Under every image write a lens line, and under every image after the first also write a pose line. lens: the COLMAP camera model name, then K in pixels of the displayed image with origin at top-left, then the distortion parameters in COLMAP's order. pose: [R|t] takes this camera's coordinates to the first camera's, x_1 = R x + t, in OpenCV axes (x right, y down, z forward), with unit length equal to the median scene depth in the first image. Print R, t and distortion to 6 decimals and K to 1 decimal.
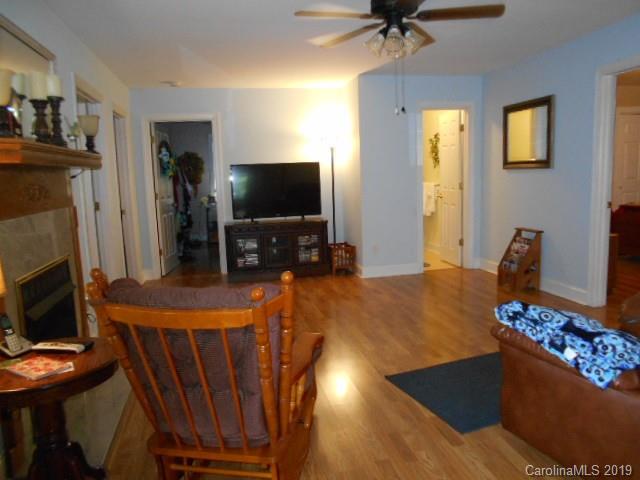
lens RADIAL K [[487.1, 0, 316.4], [0, 487.1, 243.3], [0, 0, 1]] dist [-0.022106, 0.010263]
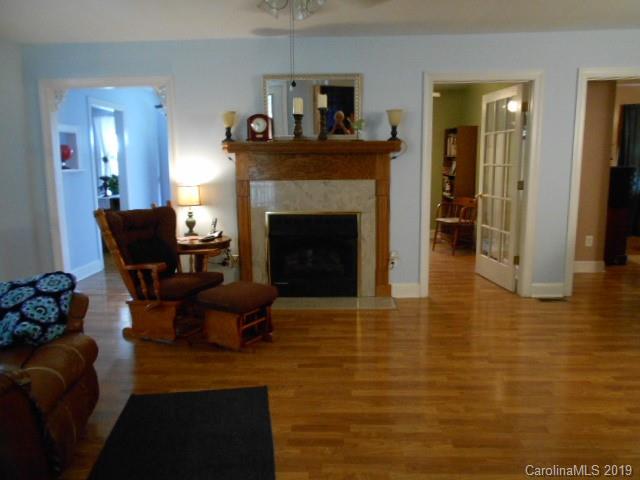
lens RADIAL K [[487.1, 0, 316.4], [0, 487.1, 243.3], [0, 0, 1]] dist [-0.022106, 0.010263]
pose [[-0.231552, 0.202389, -0.951537, 0.858124], [-0.113200, 0.965870, 0.232984, -0.199102], [0.966214, 0.161662, -0.200739, 1.112273]]
